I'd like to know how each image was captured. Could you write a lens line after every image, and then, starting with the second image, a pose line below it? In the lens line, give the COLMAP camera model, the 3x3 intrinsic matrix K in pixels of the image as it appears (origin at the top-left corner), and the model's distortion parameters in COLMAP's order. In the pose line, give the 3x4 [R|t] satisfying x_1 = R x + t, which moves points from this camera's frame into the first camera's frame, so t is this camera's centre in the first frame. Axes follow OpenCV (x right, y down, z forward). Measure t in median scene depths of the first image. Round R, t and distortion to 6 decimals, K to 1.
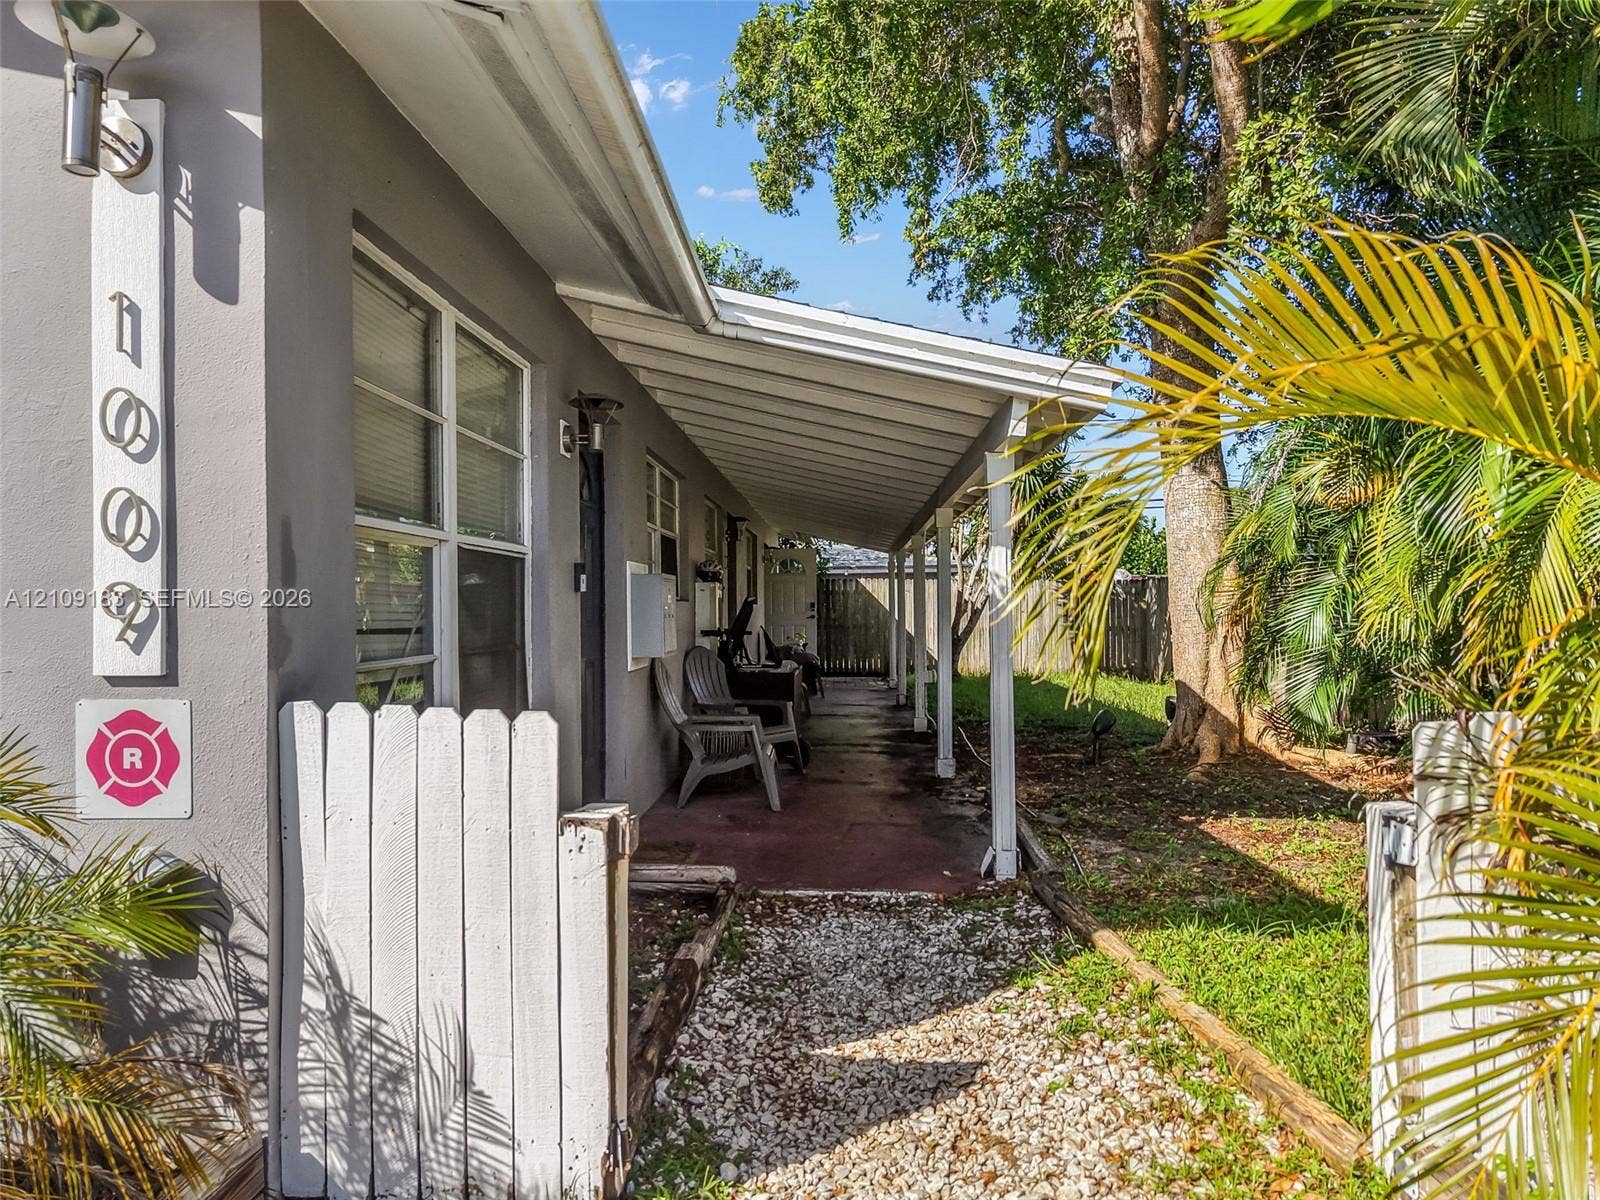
lens RADIAL K [[1107.0, 0, 789.4], [0, 1107.0, 600.5], [0, 0, 1]] dist [0.011848, 0.001358]
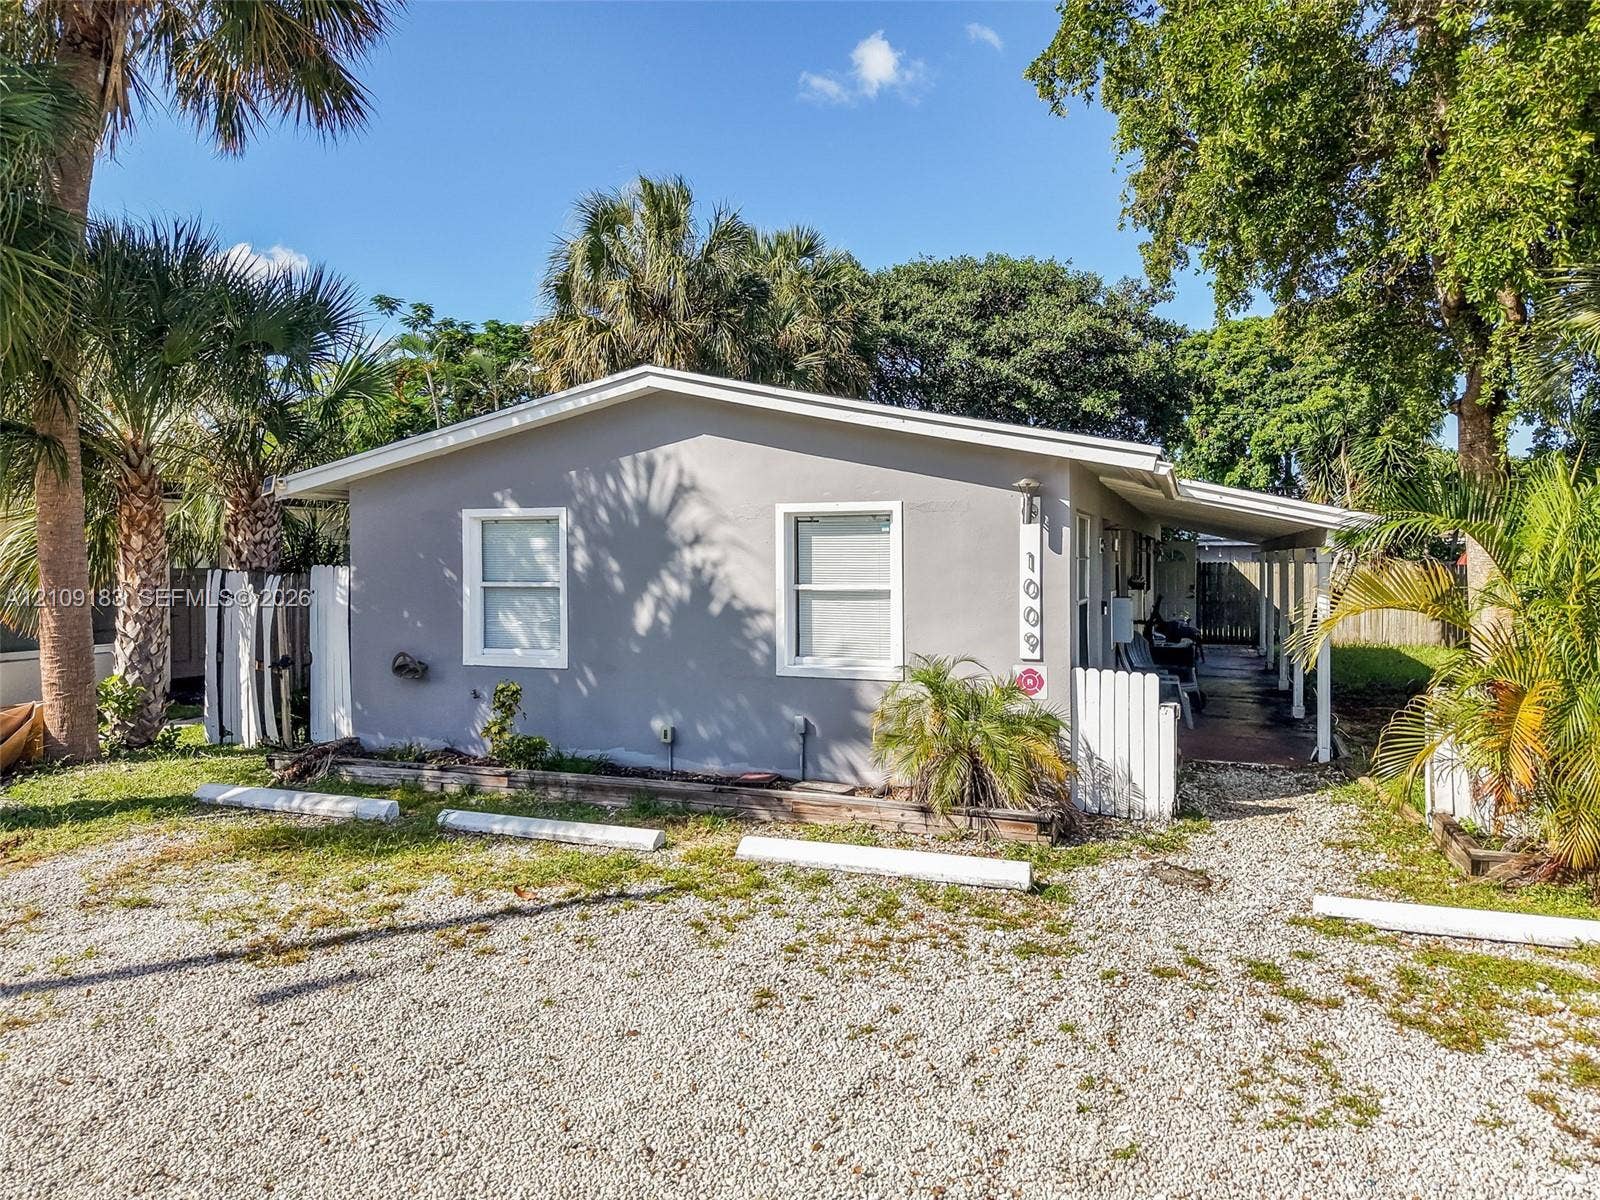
lens RADIAL K [[1107.0, 0, 790.4], [0, 1107.0, 560.2], [0, 0, 1]] dist [0.011848, 0.001358]
pose [[0.952972, 0.006150, -0.302996, -0.127140], [-0.003564, 0.999952, 0.009087, -0.139136], [0.303037, -0.007580, 0.952949, -1.304336]]
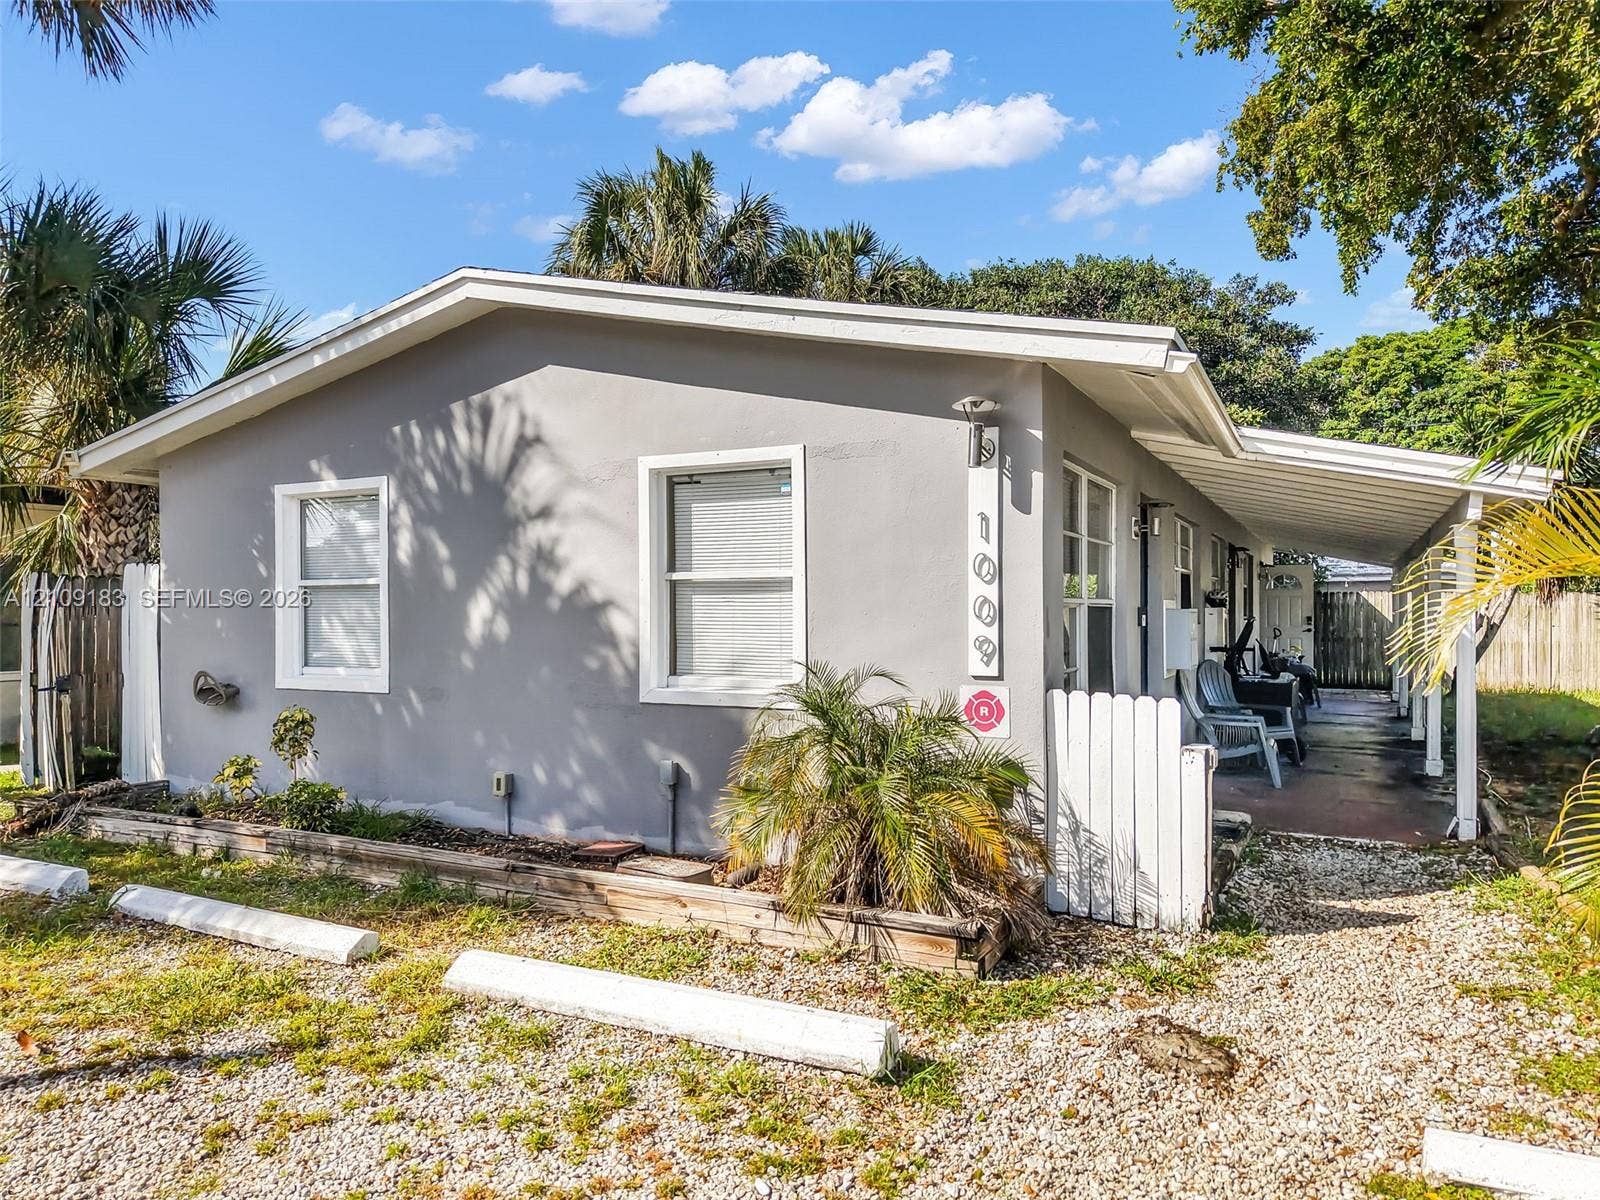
lens RADIAL K [[1107.0, 0, 794.1], [0, 1107.0, 603.5], [0, 0, 1]] dist [0.011848, 0.001358]
pose [[0.915772, 0.003313, -0.401684, -0.014613], [-0.002848, 0.999994, 0.001754, -0.043277], [0.401688, -0.000463, 0.915777, -0.638053]]
